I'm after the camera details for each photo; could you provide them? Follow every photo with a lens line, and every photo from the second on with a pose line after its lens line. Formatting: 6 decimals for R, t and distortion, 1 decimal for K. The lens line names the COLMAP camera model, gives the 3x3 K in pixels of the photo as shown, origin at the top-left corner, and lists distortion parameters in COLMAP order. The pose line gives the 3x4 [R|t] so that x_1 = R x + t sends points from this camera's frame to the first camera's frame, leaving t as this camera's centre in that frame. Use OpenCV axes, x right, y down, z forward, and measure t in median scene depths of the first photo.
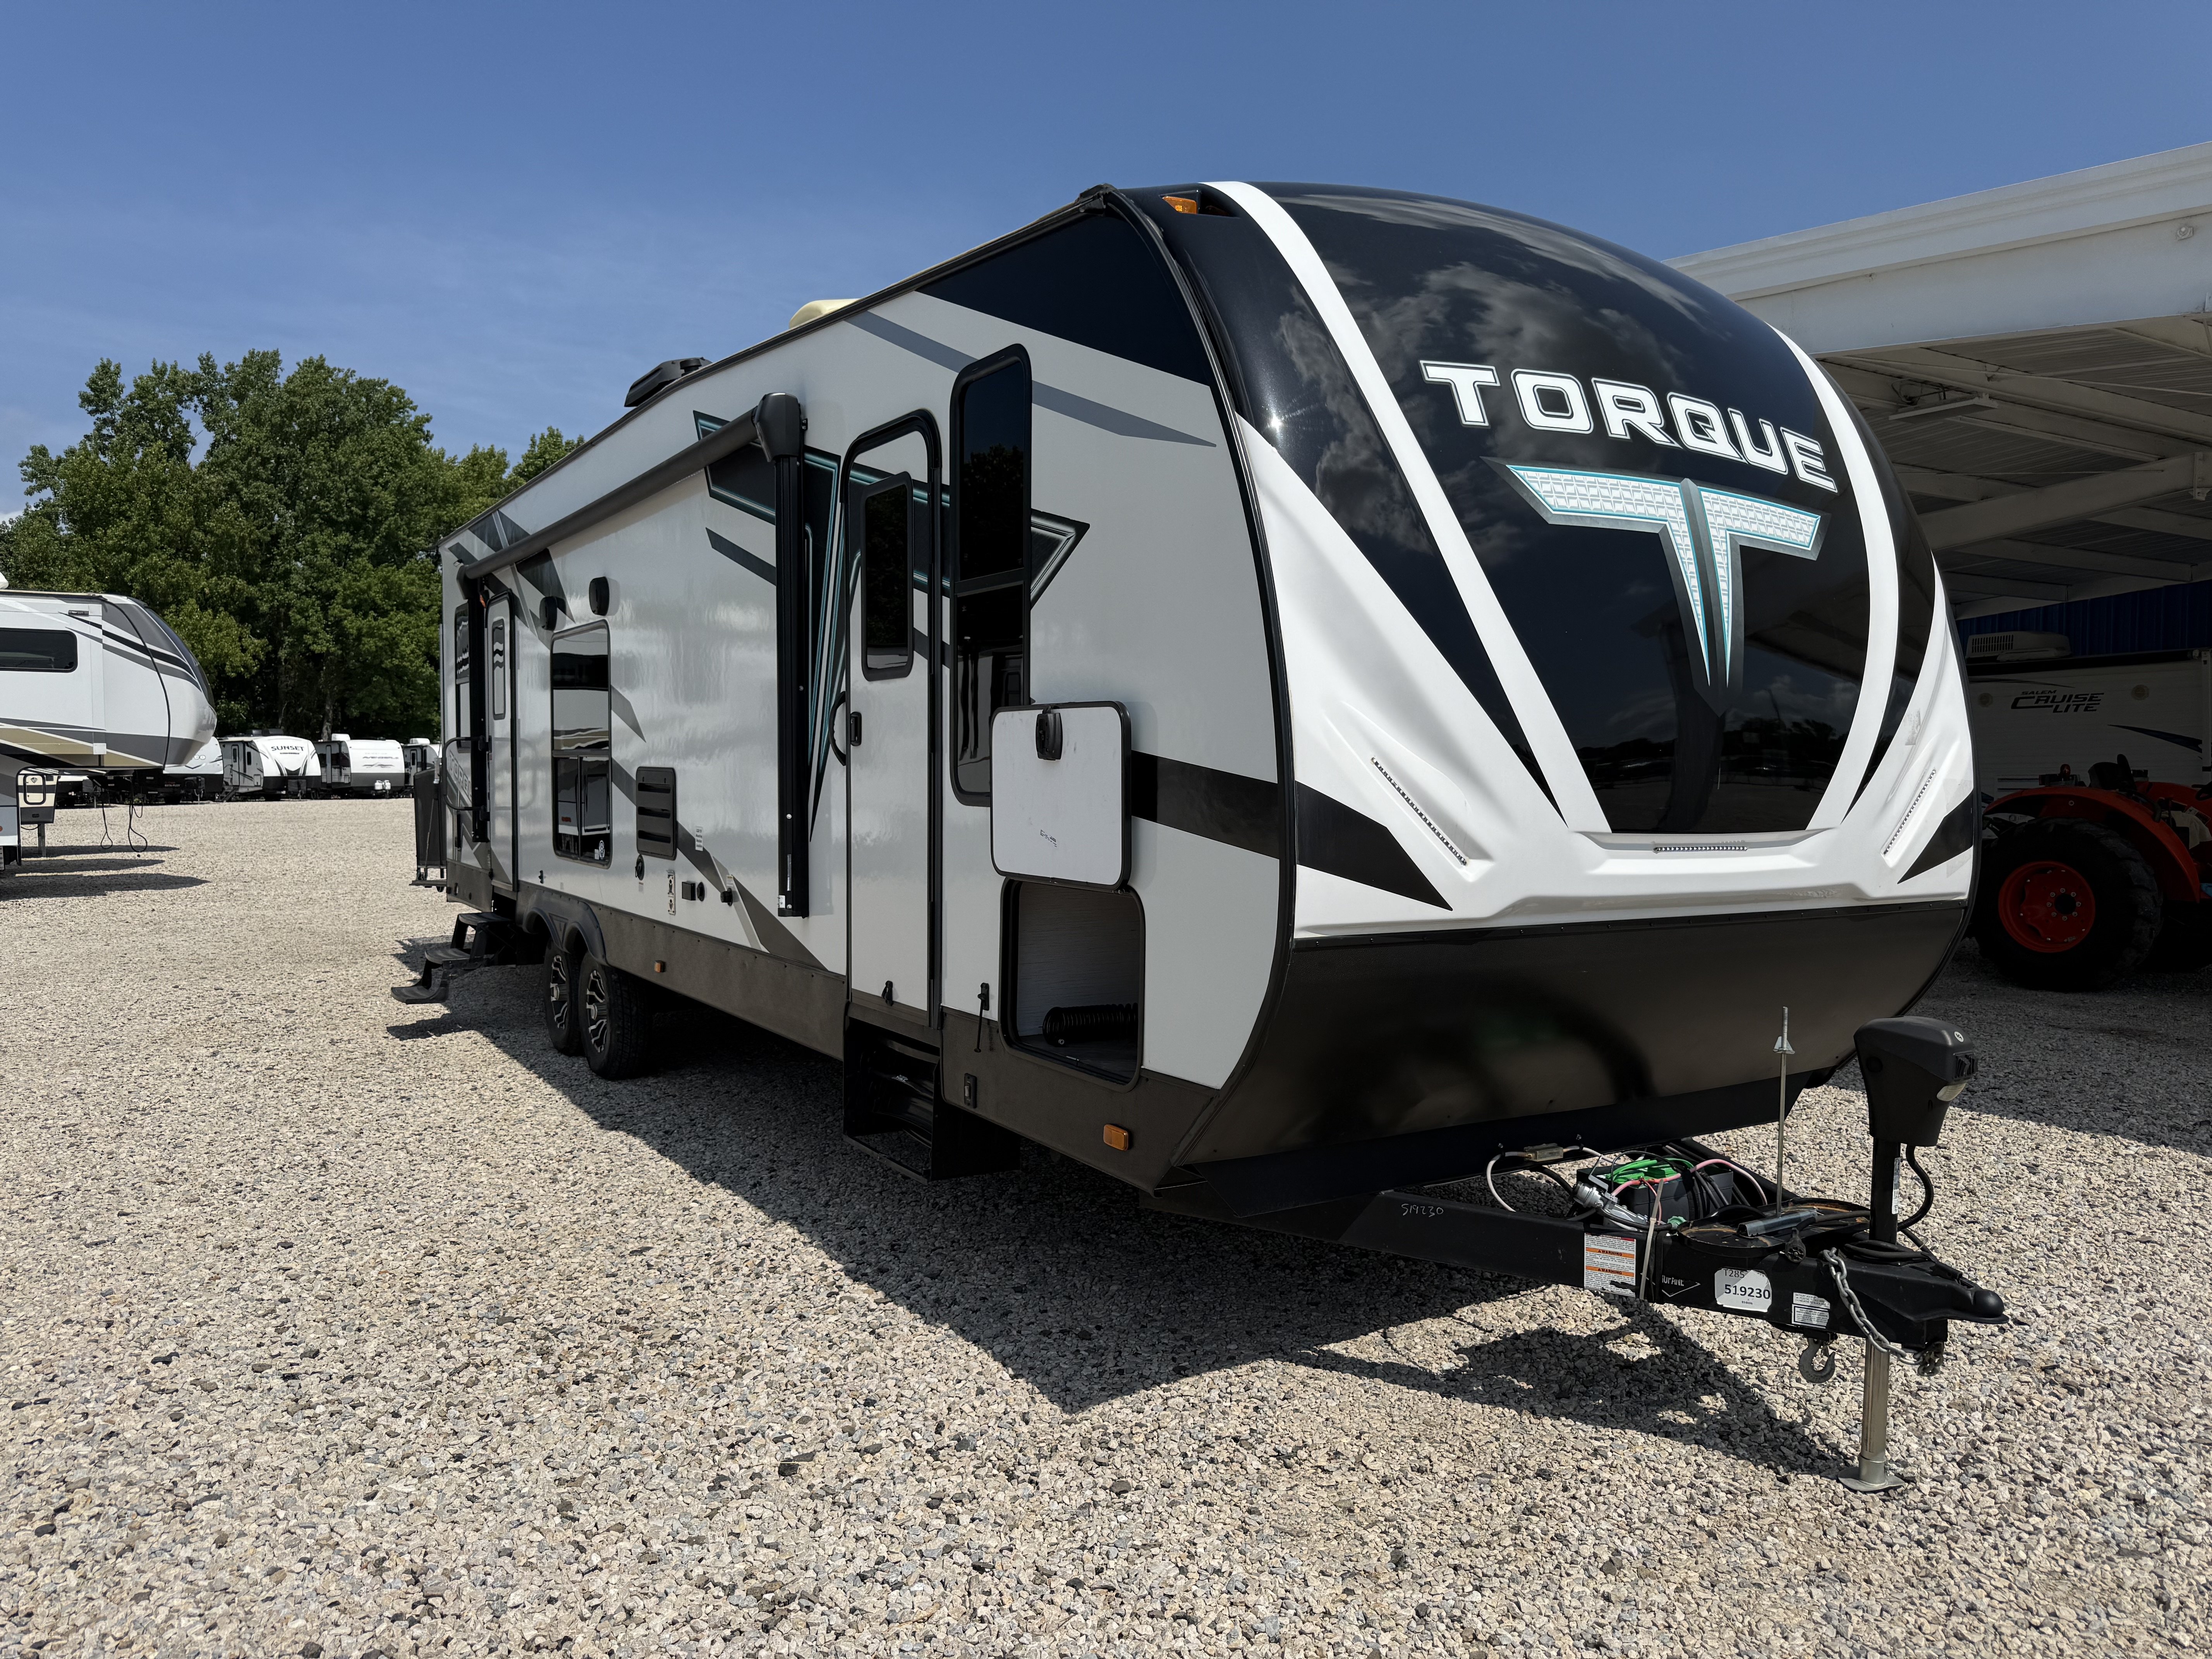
lens RADIAL K [[1553.2, 0, 1107.9], [0, 1553.2, 855.4], [0, 0, 1]] dist [0.050669, -0.060018]
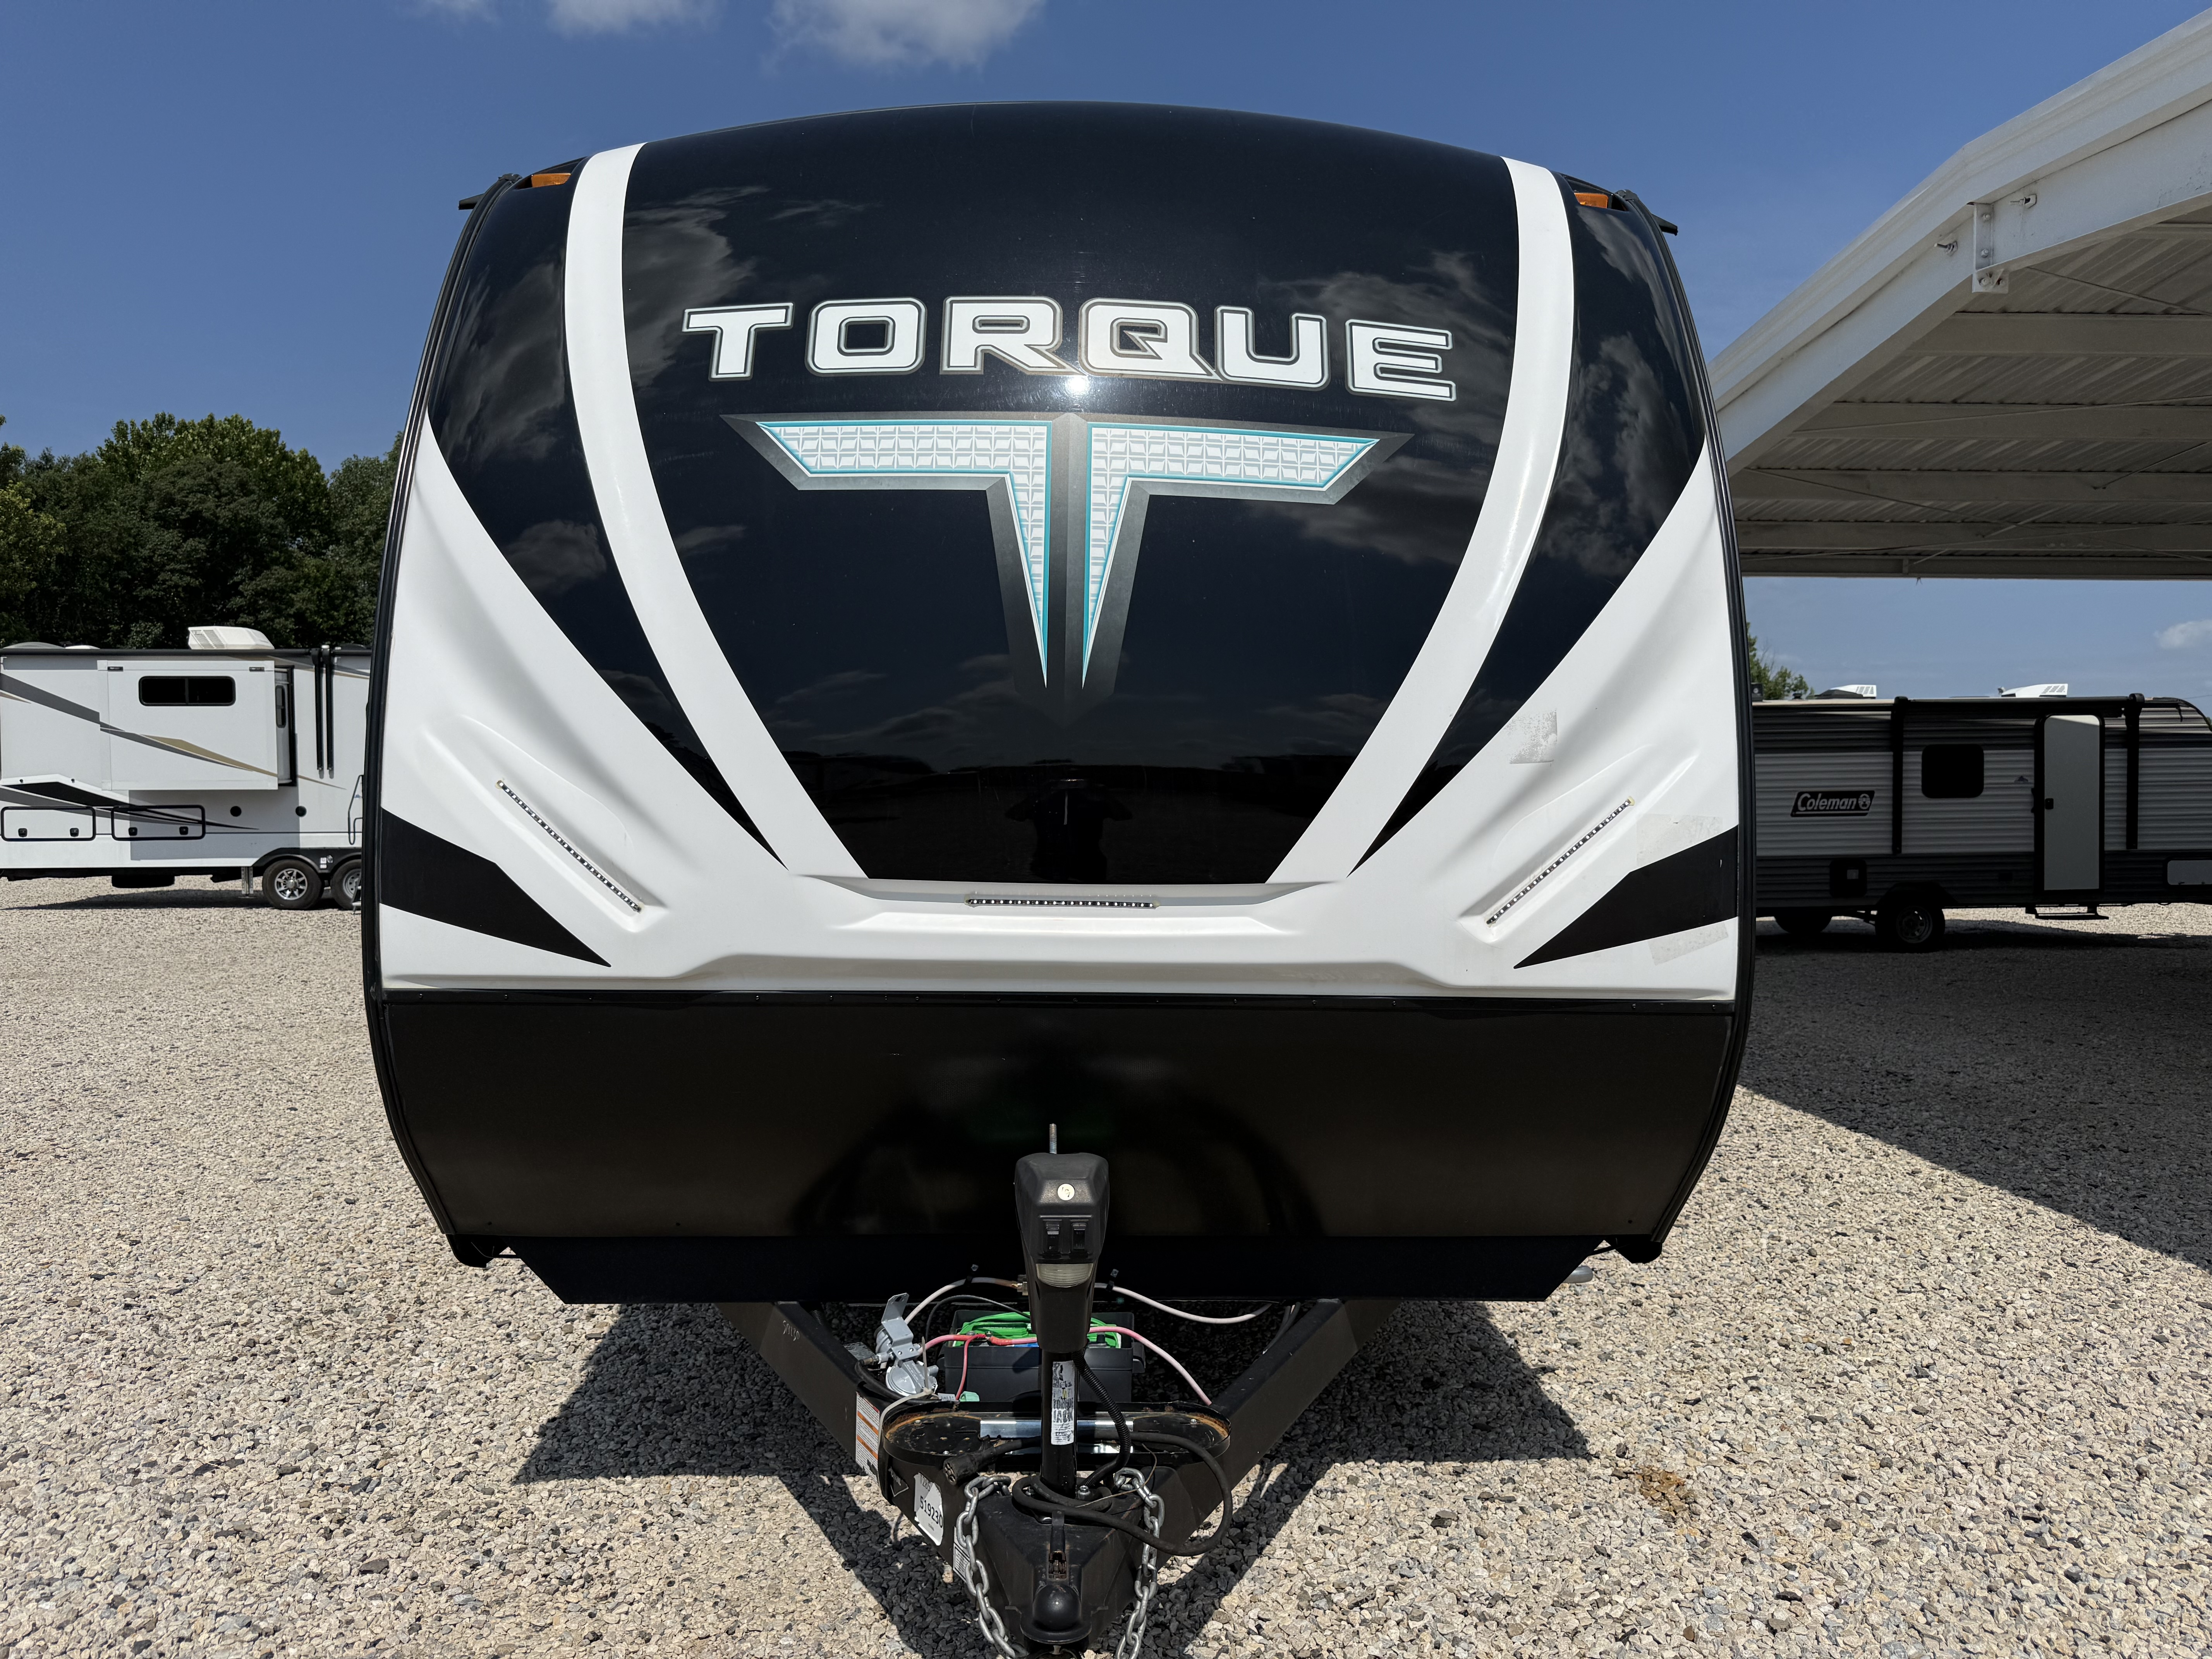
lens RADIAL K [[1590.1, 0, 1097.7], [0, 1590.1, 858.2], [0, 0, 1]] dist [0.102786, -0.160082]
pose [[0.860561, 0.024921, -0.508738, 0.611291], [-0.032606, 0.999449, -0.006196, -0.017460], [0.508303, 0.021920, 0.860899, 0.273183]]
